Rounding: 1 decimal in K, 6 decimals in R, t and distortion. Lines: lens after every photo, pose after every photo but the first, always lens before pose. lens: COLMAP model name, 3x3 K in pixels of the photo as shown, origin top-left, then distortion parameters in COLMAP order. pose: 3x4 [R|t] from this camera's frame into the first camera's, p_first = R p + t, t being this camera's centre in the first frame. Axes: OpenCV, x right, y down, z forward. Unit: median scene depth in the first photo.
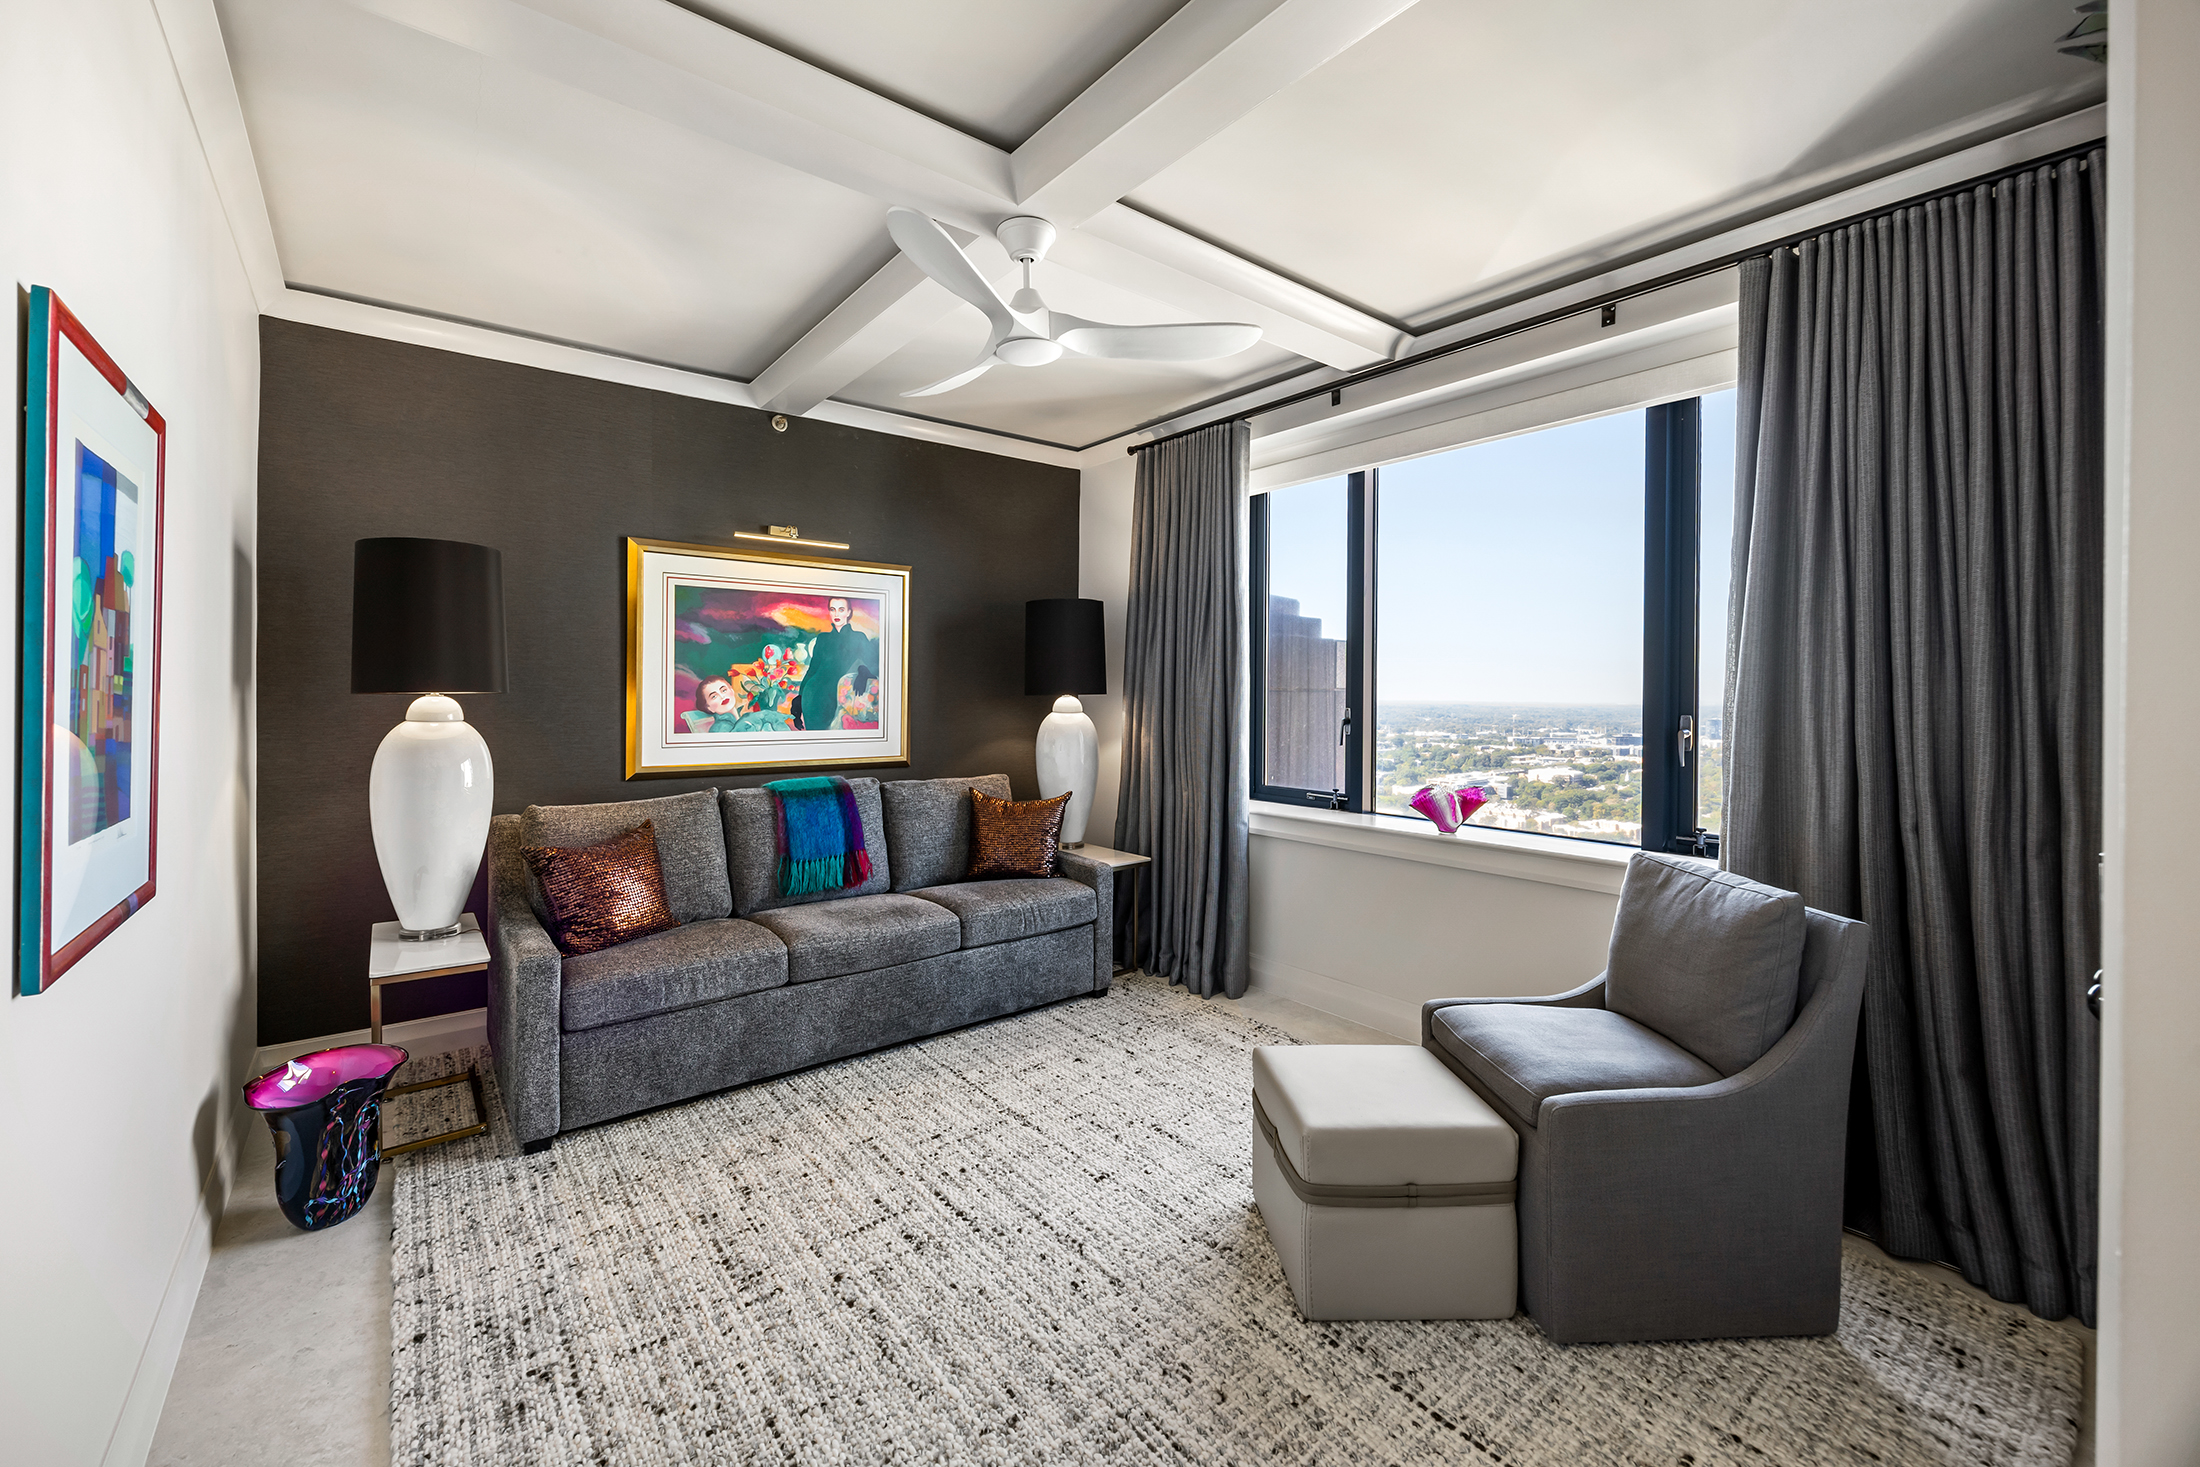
lens RADIAL K [[844.8, 0, 1037.7], [0, 844.8, 695.2], [0, 0, 1]] dist [-0.005746, 0.000906]
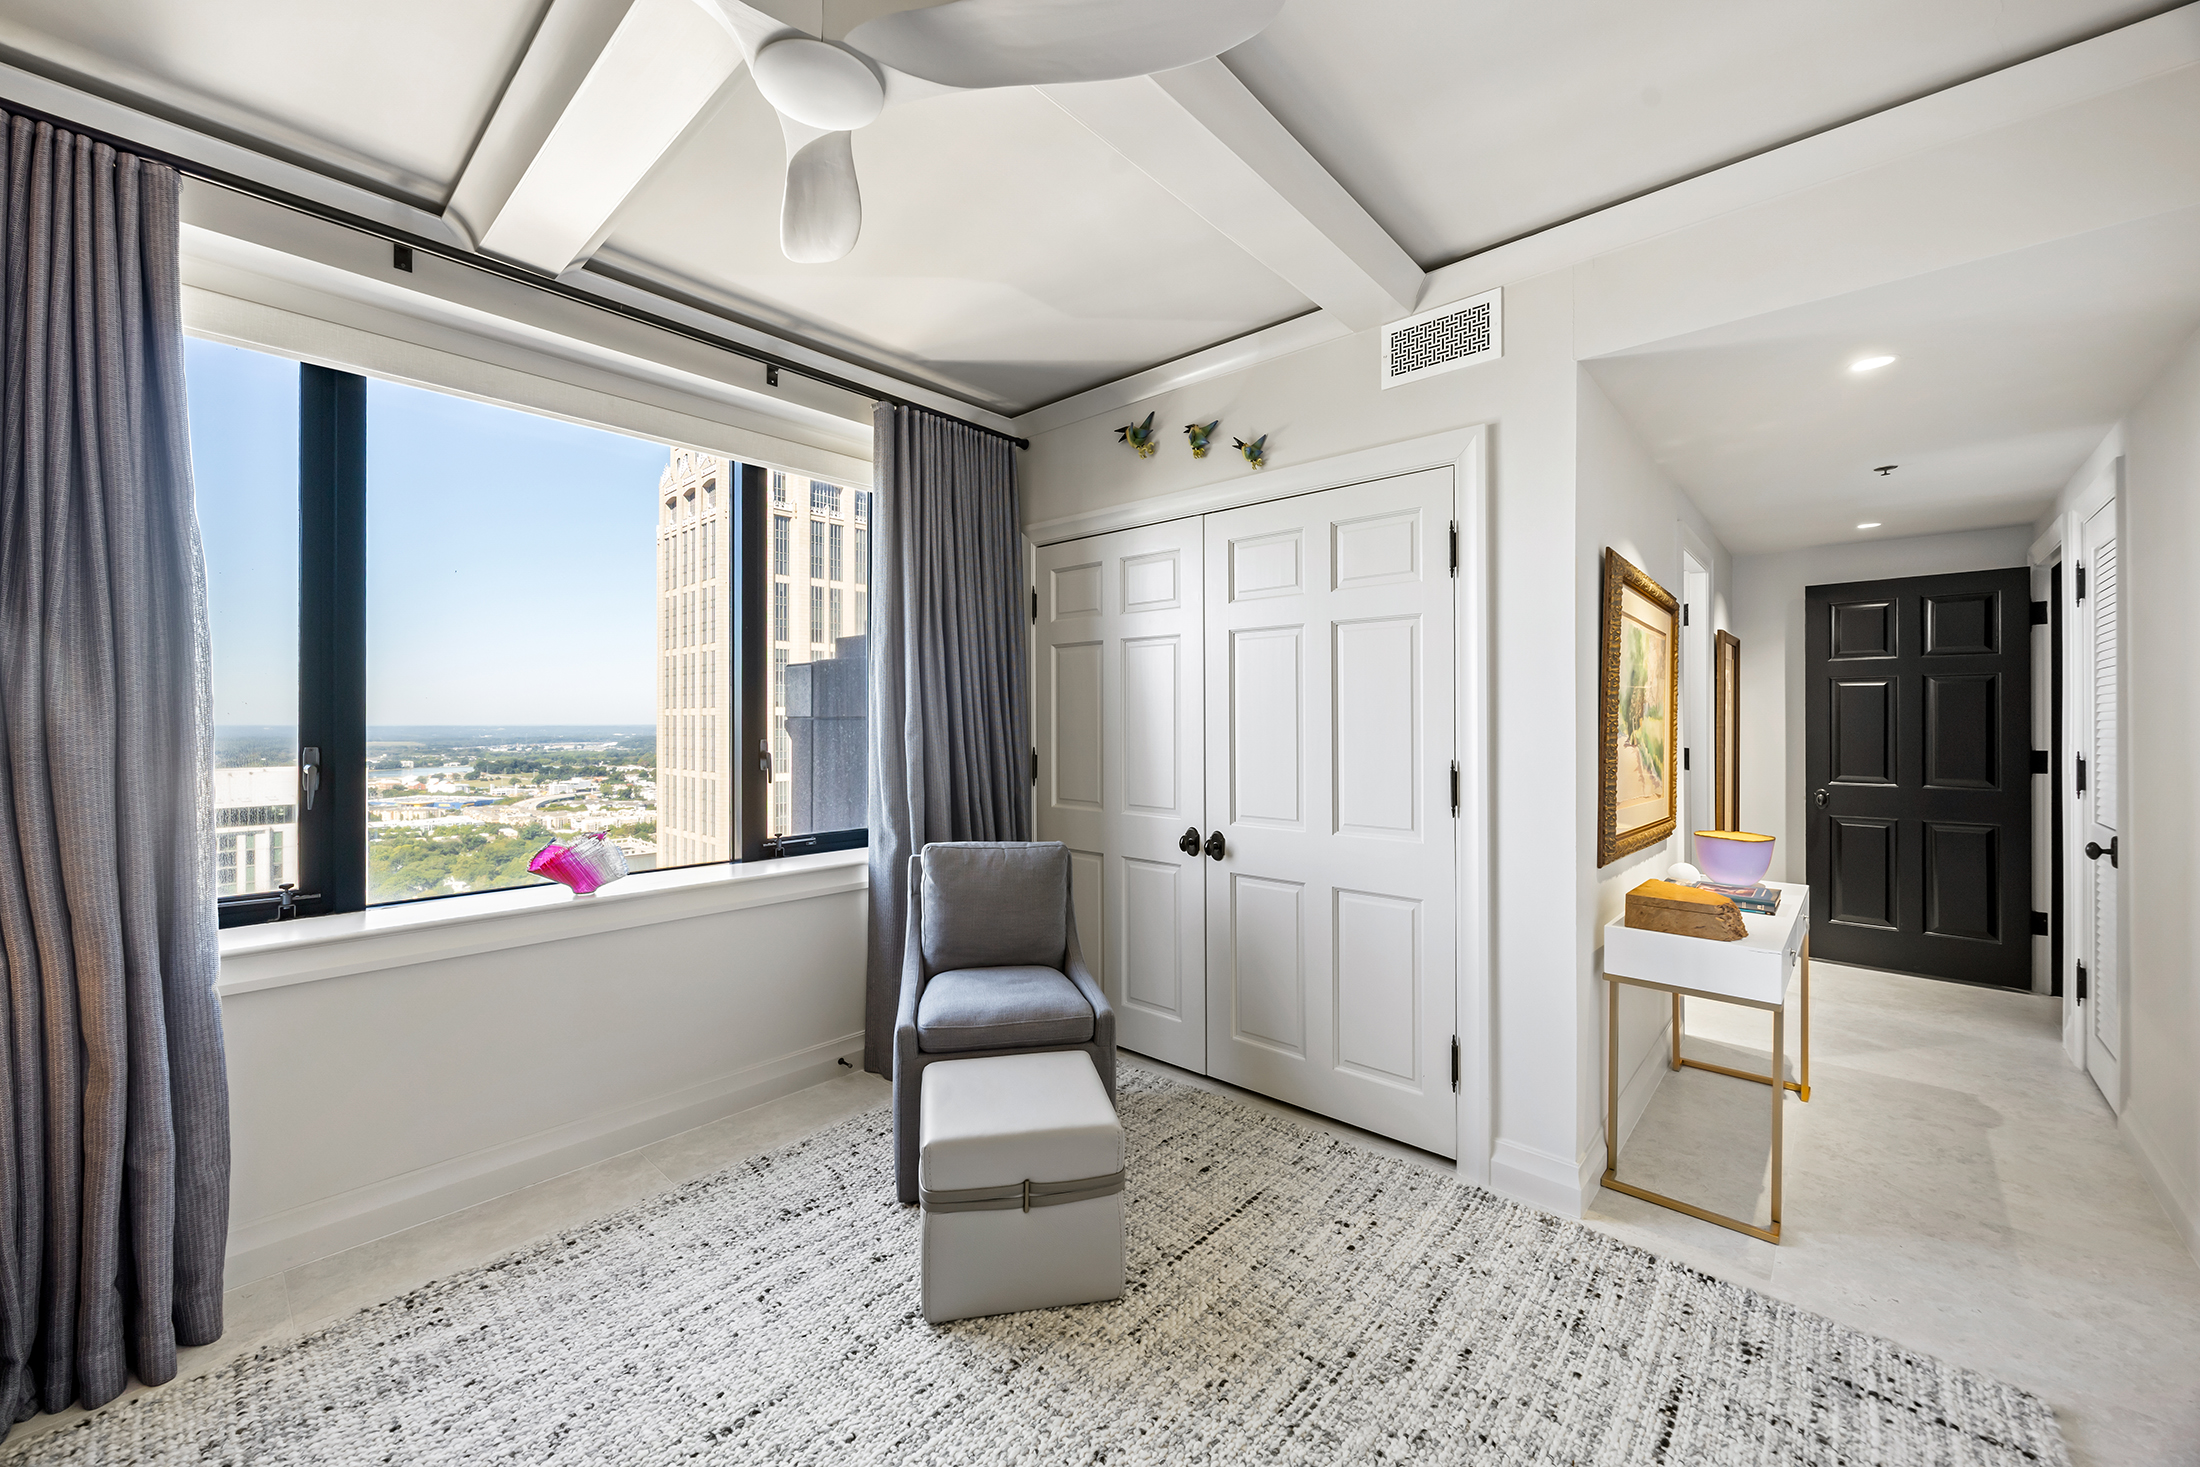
lens RADIAL K [[844.8, 0, 1097.6], [0, 844.8, 716.4], [0, 0, 1]] dist [-0.005746, 0.000906]
pose [[-0.185819, 0.000465, 0.982584, -0.612868], [0.005669, 0.999984, 0.000598, -0.007653], [-0.982568, 0.005681, -0.185819, 1.010700]]
